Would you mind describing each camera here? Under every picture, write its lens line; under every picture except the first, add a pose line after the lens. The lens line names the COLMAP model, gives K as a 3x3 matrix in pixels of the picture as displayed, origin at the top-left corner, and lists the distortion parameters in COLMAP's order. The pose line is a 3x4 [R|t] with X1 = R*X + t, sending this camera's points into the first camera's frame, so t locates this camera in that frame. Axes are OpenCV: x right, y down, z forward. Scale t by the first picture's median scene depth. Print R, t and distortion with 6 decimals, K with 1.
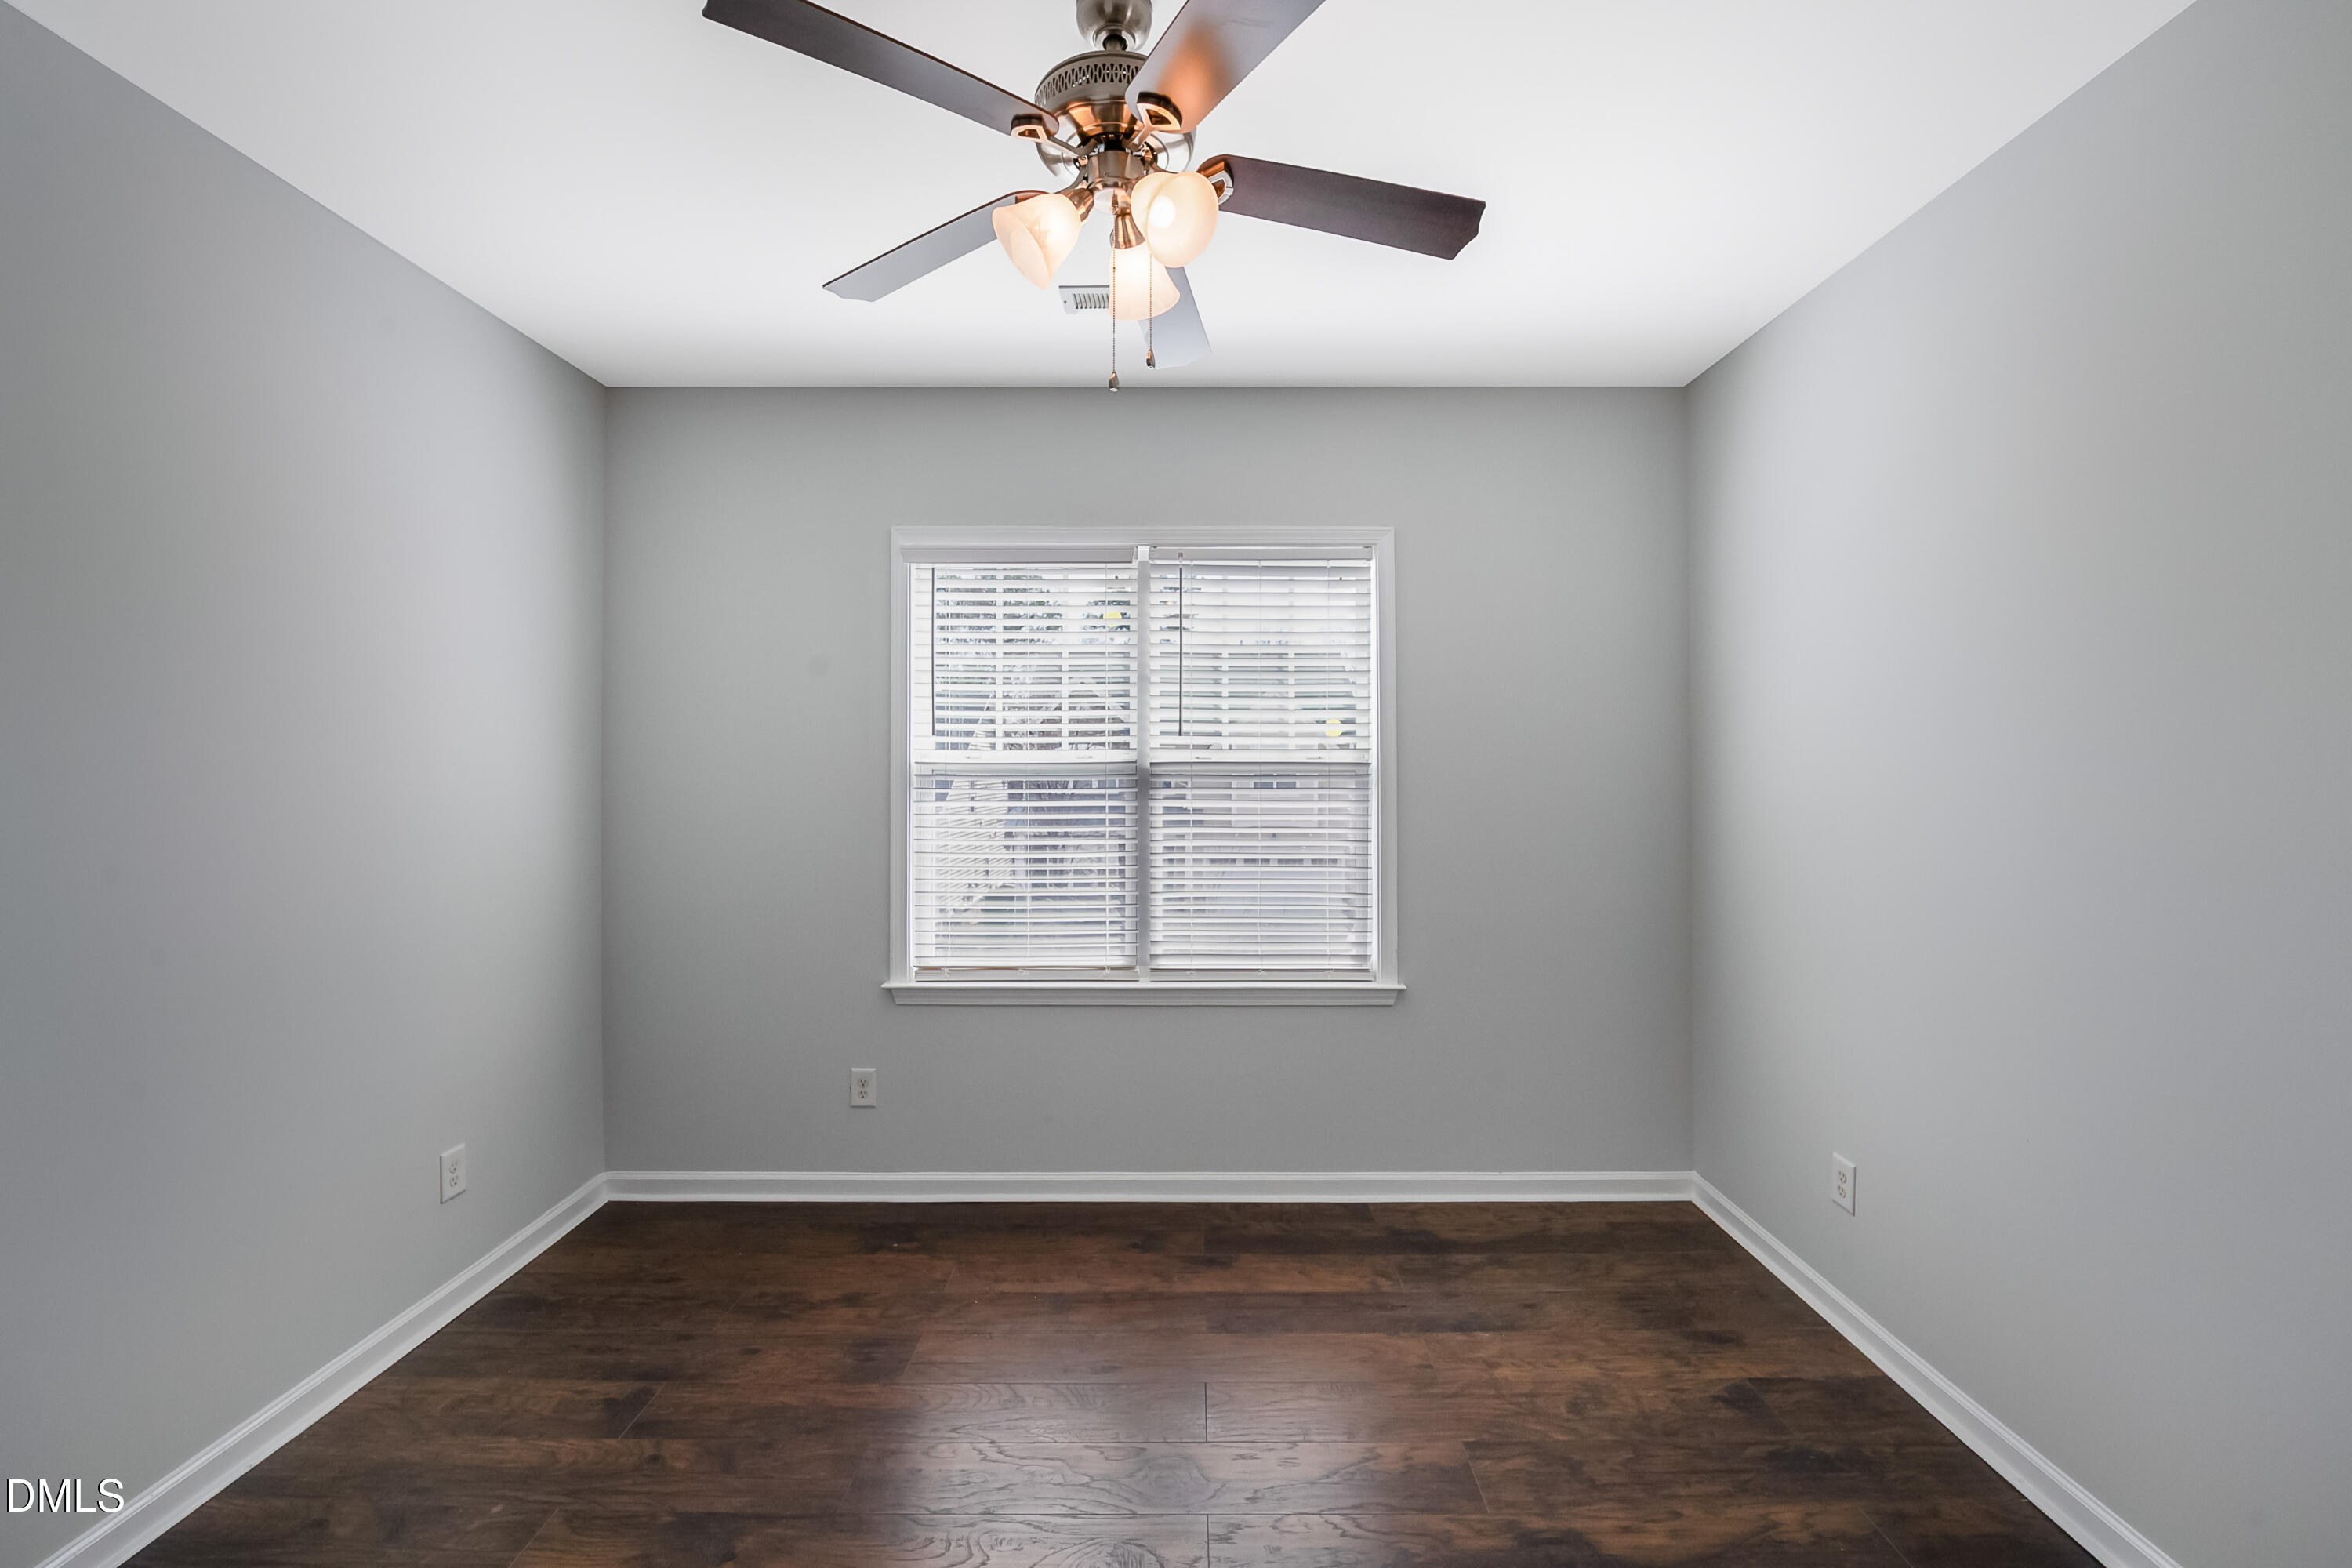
lens RADIAL K [[917.3, 0, 1184.6], [0, 917.3, 770.8], [0, 0, 1]] dist [-0.000263, -0.005796]
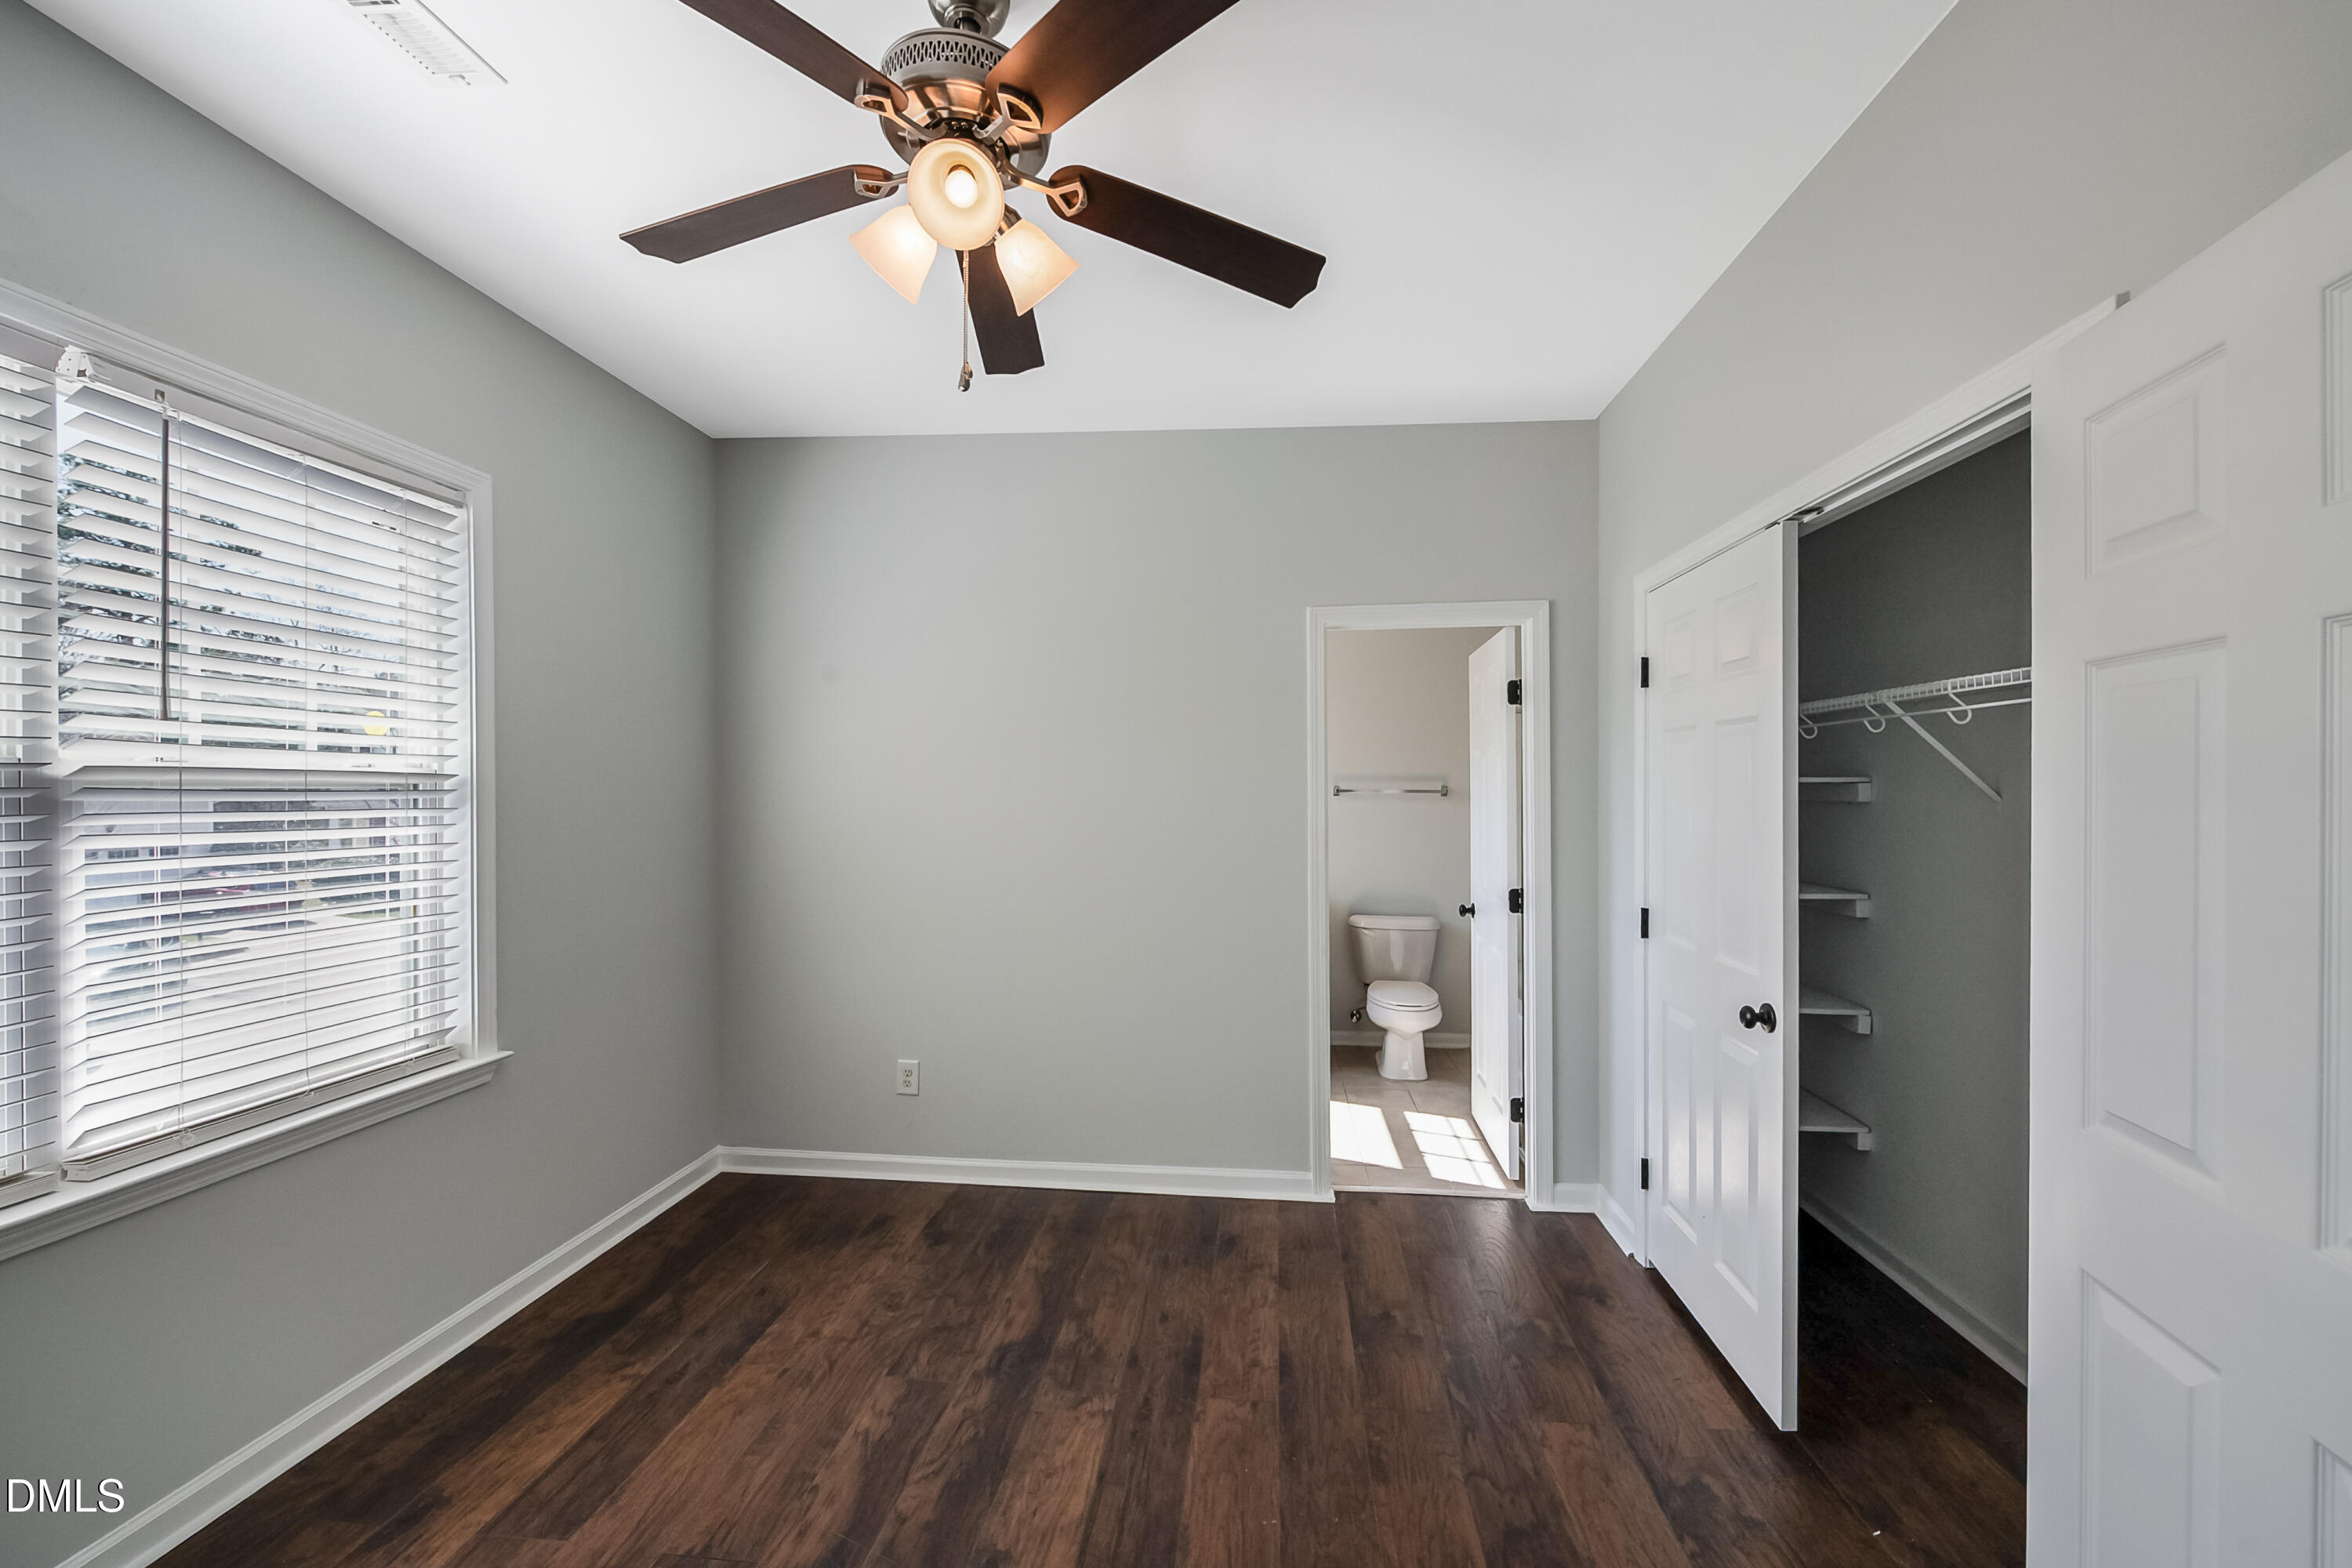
lens RADIAL K [[918.1, 0, 1178.7], [0, 918.1, 795.5], [0, 0, 1]] dist [-0.001274, -0.000364]
pose [[0.109249, -0.004764, 0.994003, -0.598583], [-0.004713, 0.999975, 0.005311, 0.002216], [-0.994003, -0.005265, 0.109224, 0.391736]]
